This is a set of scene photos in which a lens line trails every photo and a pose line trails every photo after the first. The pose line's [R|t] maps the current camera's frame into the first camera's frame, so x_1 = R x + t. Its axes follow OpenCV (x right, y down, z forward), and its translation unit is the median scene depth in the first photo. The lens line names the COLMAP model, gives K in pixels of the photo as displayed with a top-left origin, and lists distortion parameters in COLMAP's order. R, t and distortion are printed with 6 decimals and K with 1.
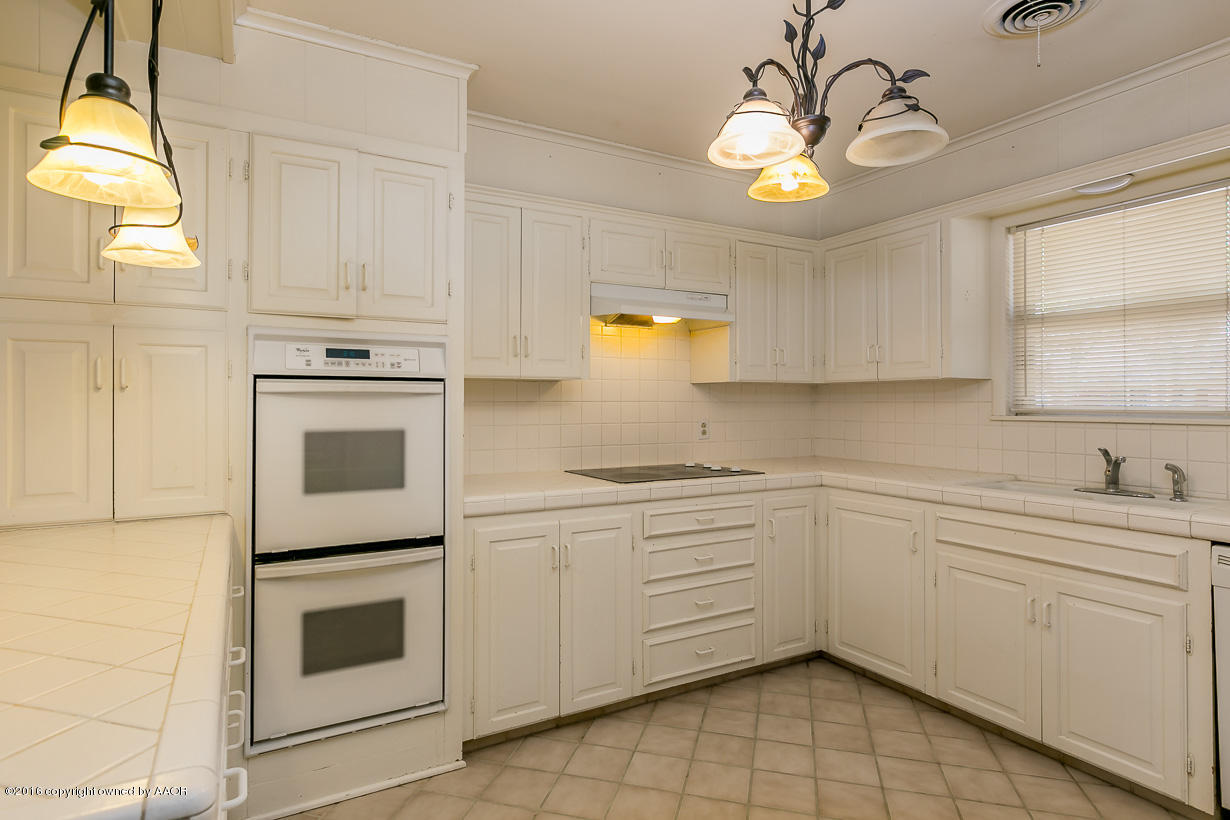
lens RADIAL K [[651.7, 0, 623.9], [0, 651.7, 398.7], [0, 0, 1]] dist [-0.001434, -0.000654]
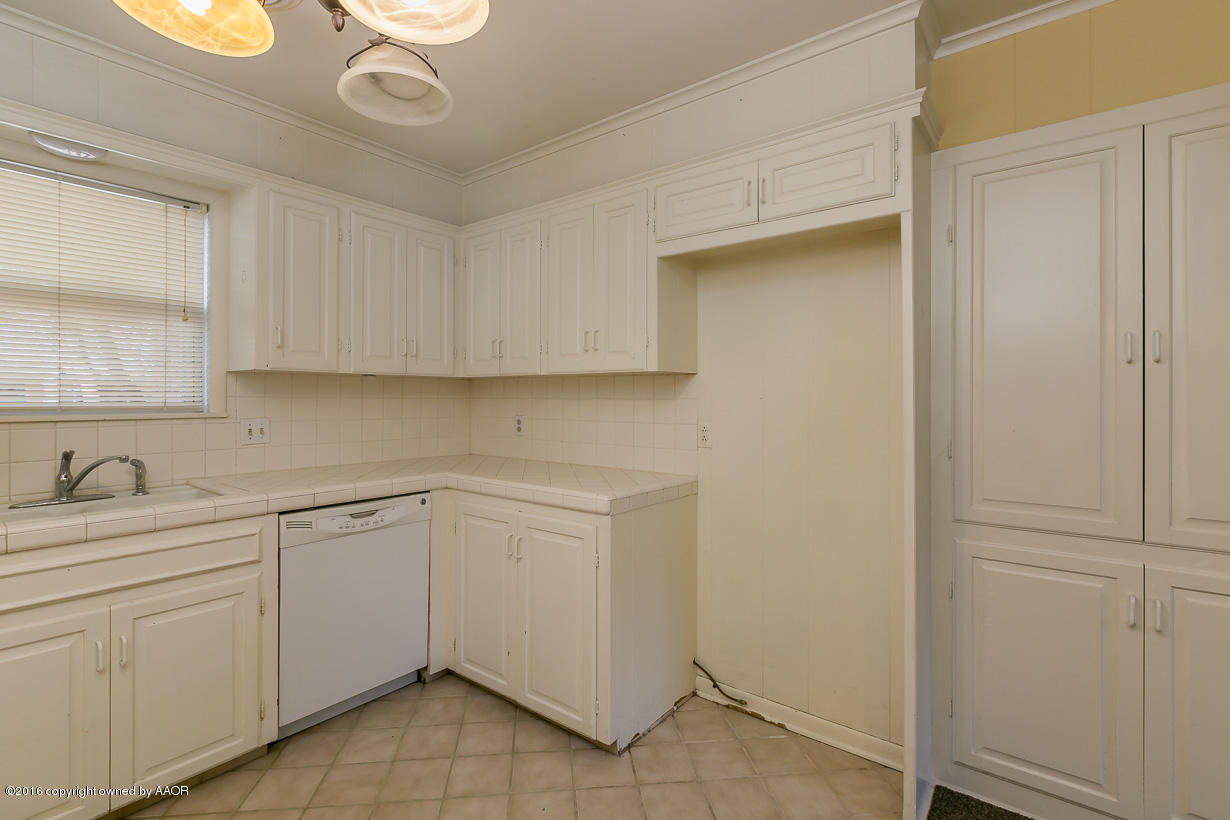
lens RADIAL K [[567.3, 0, 610.9], [0, 567.3, 394.8], [0, 0, 1]] dist [0.000290, -0.000389]
pose [[-0.333761, 0.002831, 0.942654, -0.252906], [-0.004758, 0.999978, -0.004688, 0.001362], [-0.942646, -0.006050, -0.333740, 0.652590]]
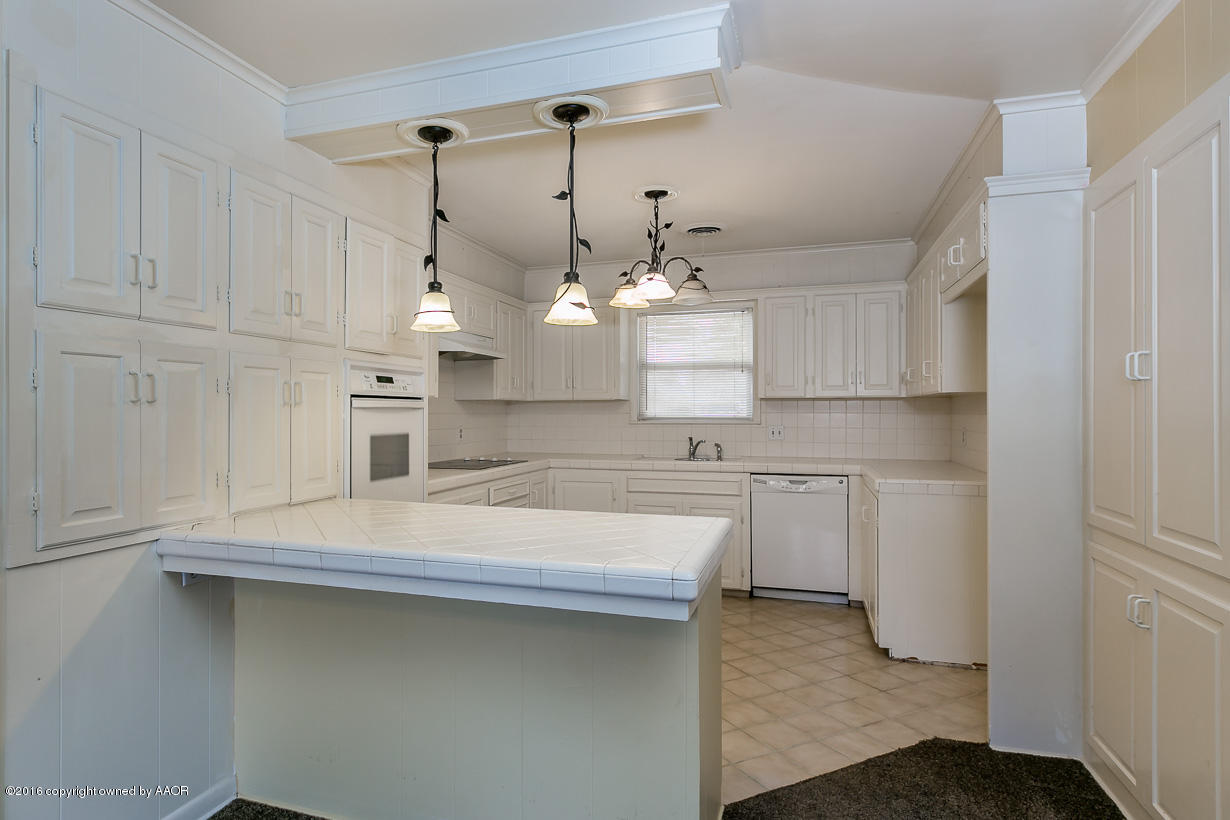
lens RADIAL K [[651.7, 0, 612.4], [0, 651.7, 412.8], [0, 0, 1]] dist [-0.001434, -0.000654]
pose [[0.726845, -0.001297, 0.686801, -0.894715], [-0.001653, 0.999992, 0.003638, -0.003503], [-0.686800, -0.003779, 0.726837, -0.301572]]
